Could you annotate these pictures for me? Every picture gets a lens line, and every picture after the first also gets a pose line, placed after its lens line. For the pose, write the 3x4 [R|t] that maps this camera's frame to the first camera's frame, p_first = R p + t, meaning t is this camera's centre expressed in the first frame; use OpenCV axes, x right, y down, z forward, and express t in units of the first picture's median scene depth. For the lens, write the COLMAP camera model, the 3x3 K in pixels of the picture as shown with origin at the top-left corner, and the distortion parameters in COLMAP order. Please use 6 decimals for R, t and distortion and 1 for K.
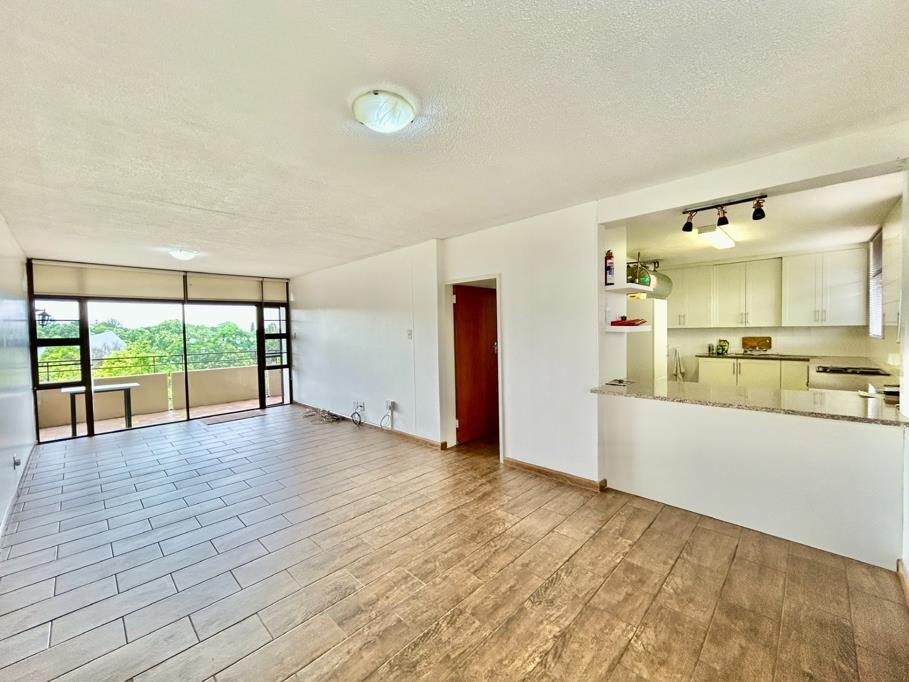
lens RADIAL K [[370.1, 0, 454.6], [0, 370.1, 341.6], [0, 0, 1]] dist [0.002467, 0.000171]
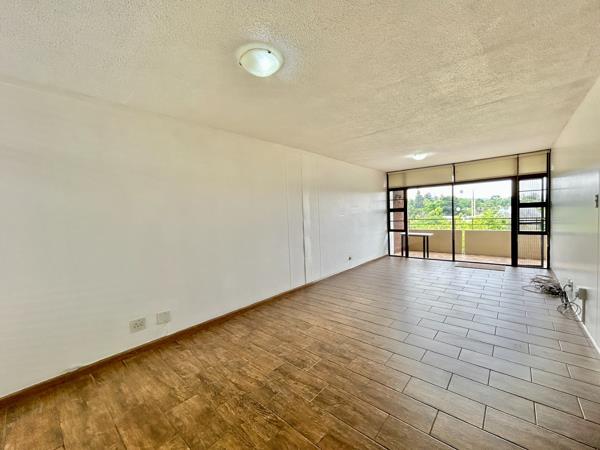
lens RADIAL K [[244.3, 0, 298.9], [0, 244.3, 222.0], [0, 0, 1]] dist [0.002467, 0.000171]
pose [[0.049742, 0.050353, -0.997492, 0.269181], [0.001384, 0.998724, 0.050484, -0.001943], [0.998761, -0.003891, 0.049609, 0.339517]]
